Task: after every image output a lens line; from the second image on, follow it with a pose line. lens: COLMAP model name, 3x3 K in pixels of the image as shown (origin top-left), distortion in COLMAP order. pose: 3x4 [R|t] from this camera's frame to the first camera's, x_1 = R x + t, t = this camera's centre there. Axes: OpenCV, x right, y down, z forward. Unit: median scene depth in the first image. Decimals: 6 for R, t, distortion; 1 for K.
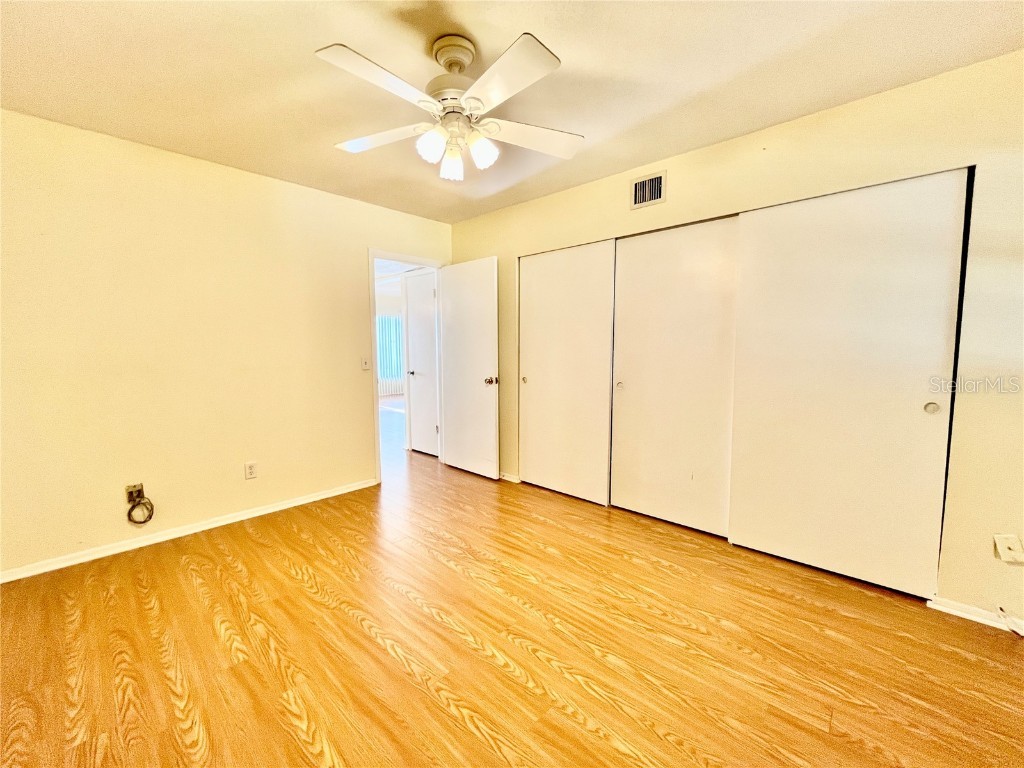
lens RADIAL K [[415.1, 0, 510.5], [0, 415.1, 383.2], [0, 0, 1]] dist [-0.002124, 0.000205]
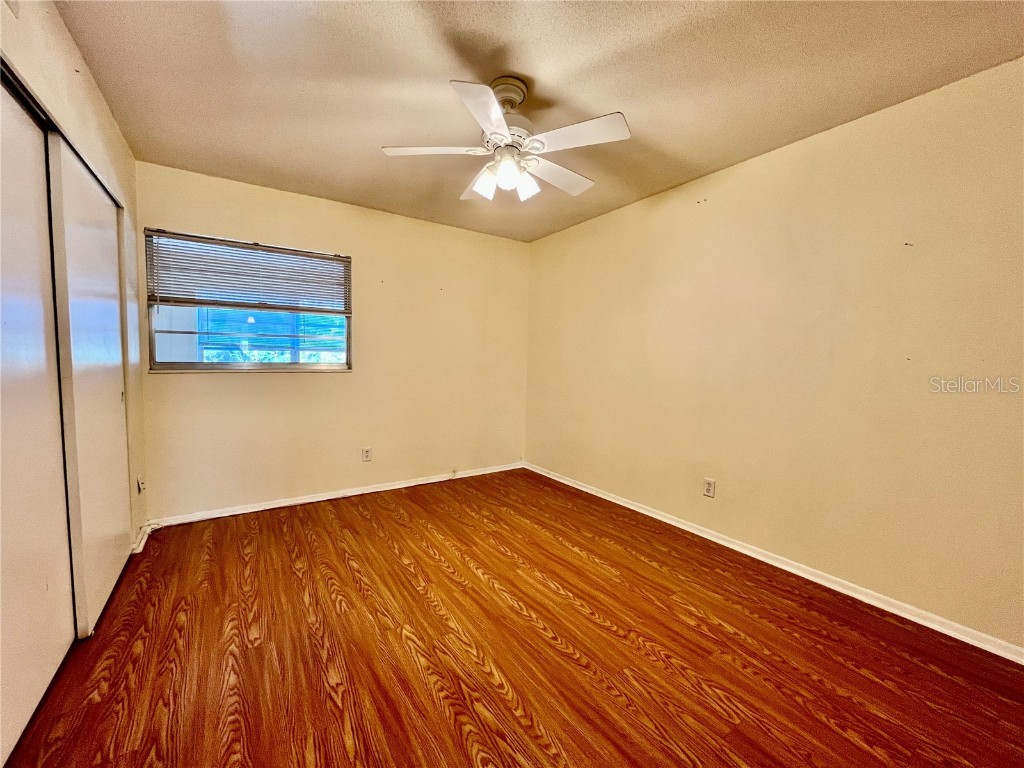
lens RADIAL K [[415.1, 0, 510.5], [0, 415.1, 383.2], [0, 0, 1]] dist [-0.002124, 0.000205]
pose [[-0.972986, -0.028905, 0.229046, -0.368172], [0.006179, 0.988515, 0.150996, -0.155427], [-0.230780, 0.148332, -0.961633, 1.912770]]
